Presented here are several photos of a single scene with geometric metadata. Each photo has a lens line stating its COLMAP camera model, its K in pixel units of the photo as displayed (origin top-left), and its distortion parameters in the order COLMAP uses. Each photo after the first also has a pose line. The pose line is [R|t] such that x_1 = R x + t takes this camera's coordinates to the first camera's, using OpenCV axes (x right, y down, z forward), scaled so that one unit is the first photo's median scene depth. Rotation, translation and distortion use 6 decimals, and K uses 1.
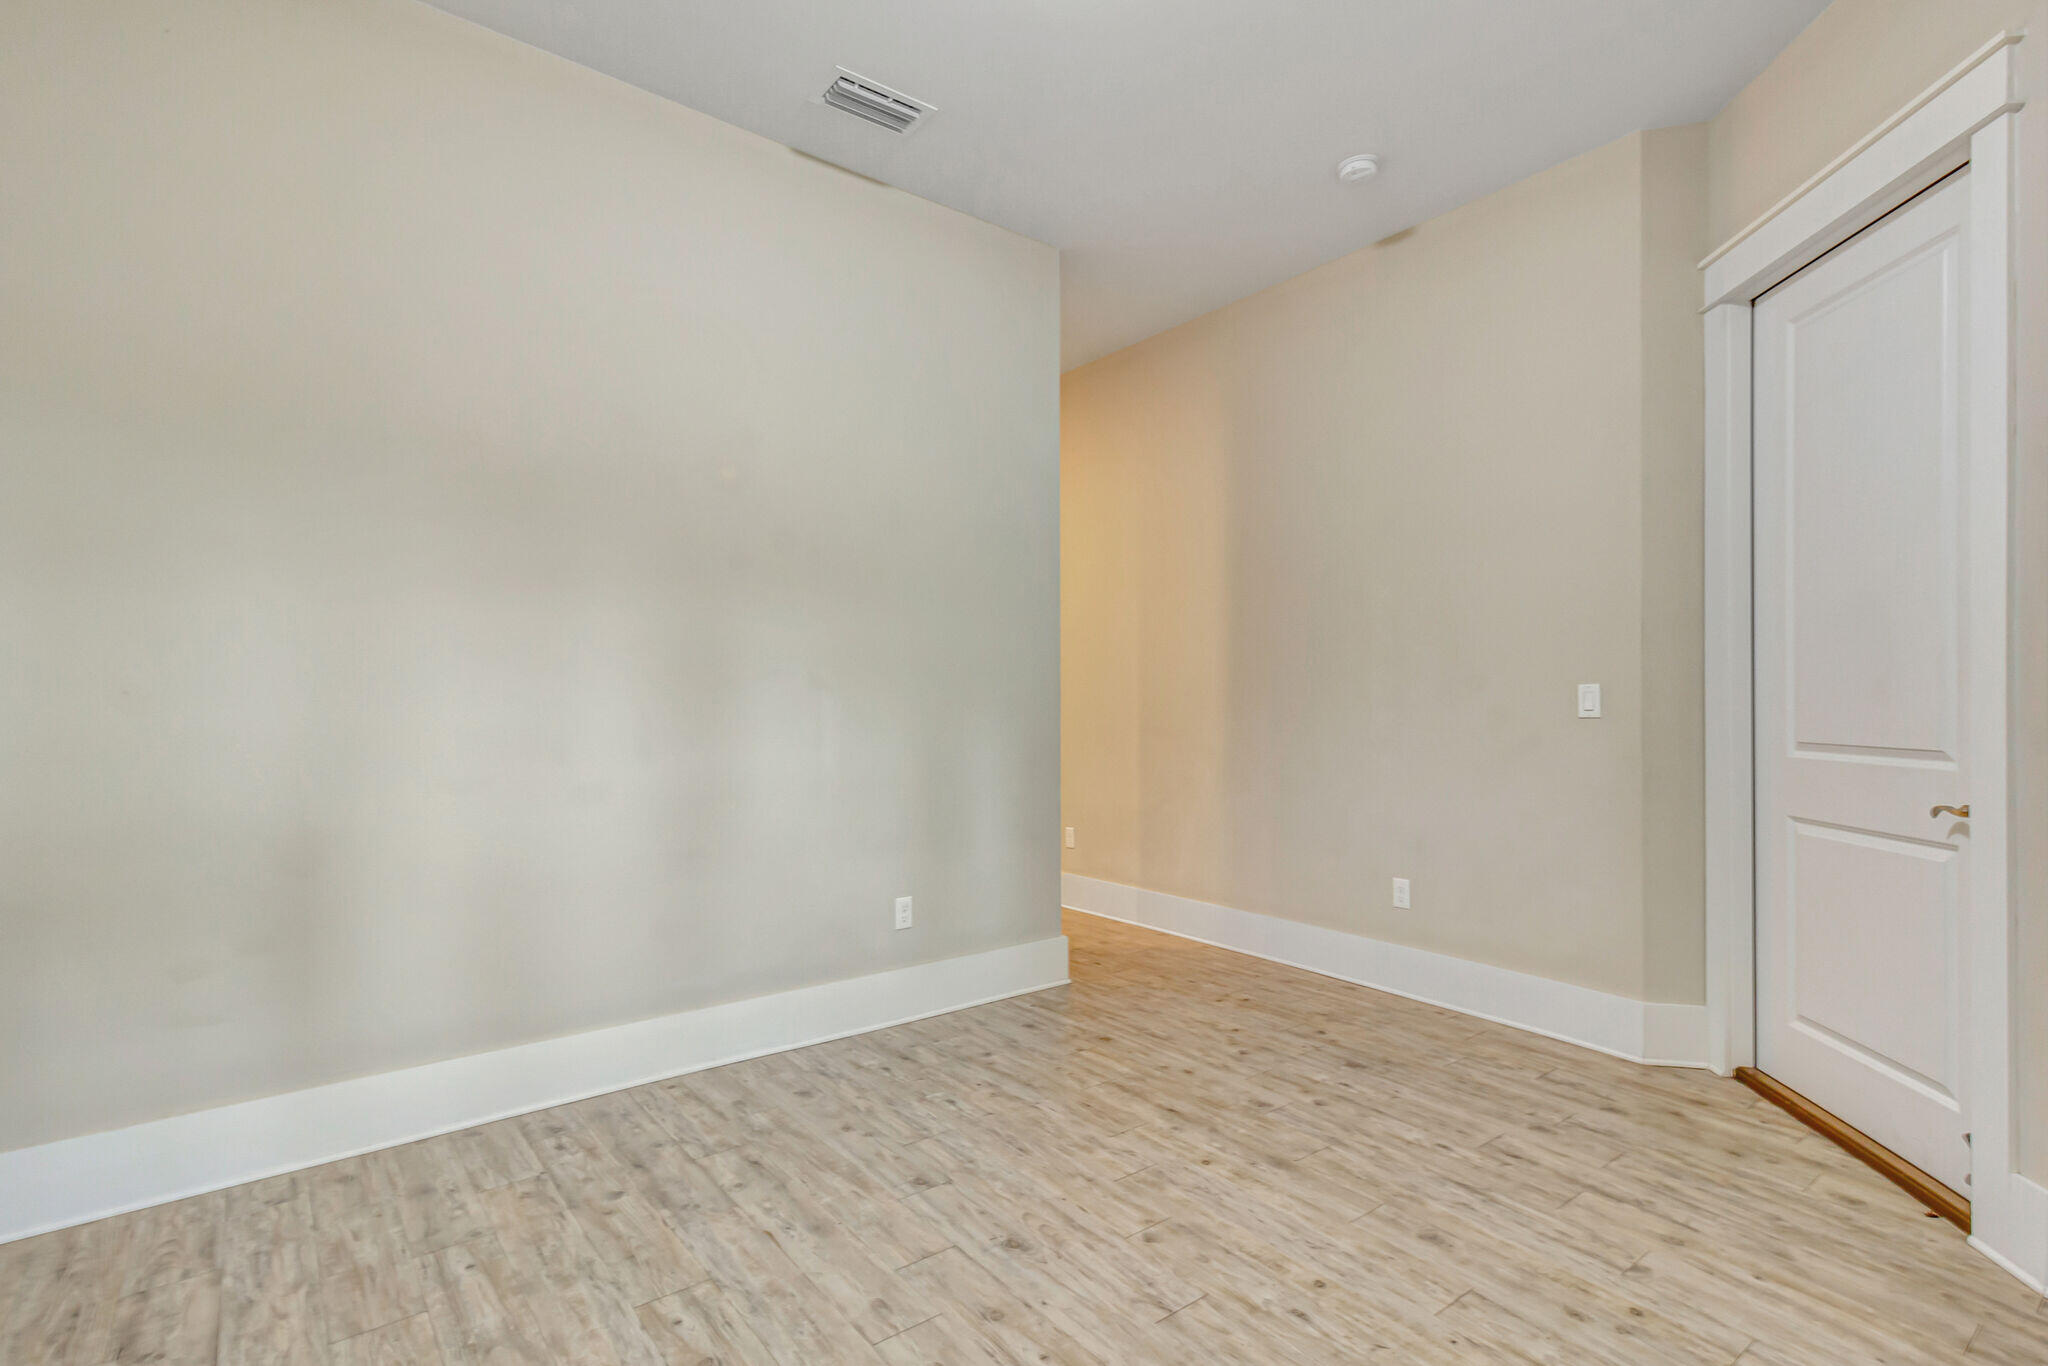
lens RADIAL K [[1019.0, 0, 1024.0], [0, 1019.0, 683.0], [0, 0, 1]] dist [0.130026, 0.064145]
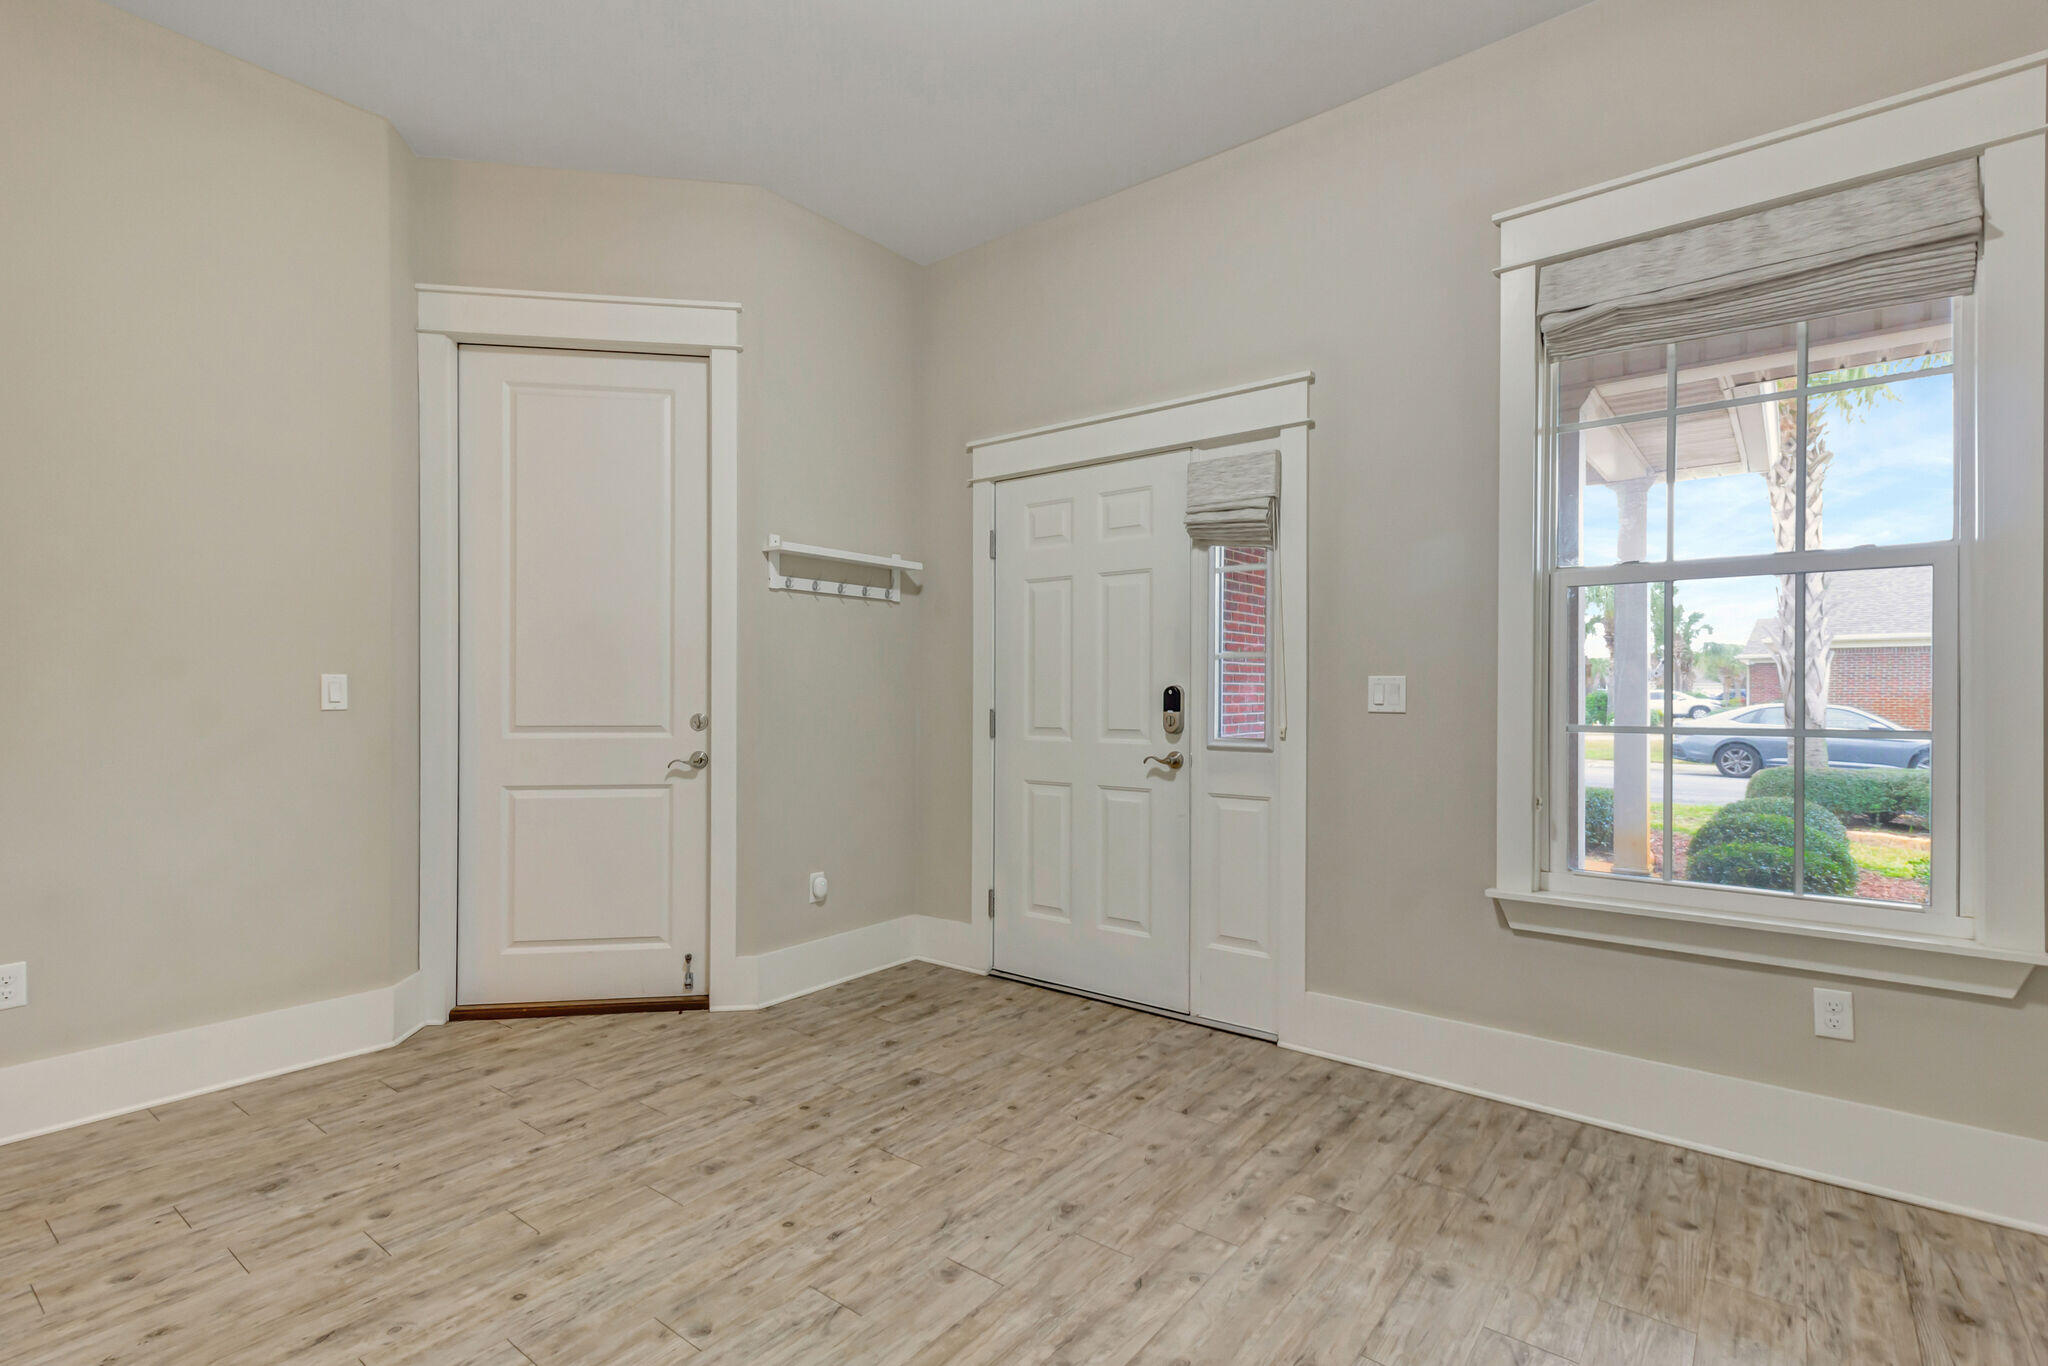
lens RADIAL K [[953.2, 0, 1035.9], [0, 953.2, 724.3], [0, 0, 1]] dist [0.029450, -0.000235]
pose [[-0.239748, -0.020363, 0.970622, -0.512012], [-0.011095, 0.999772, 0.018234, 0.026977], [-0.970772, -0.006398, -0.239919, 0.718691]]
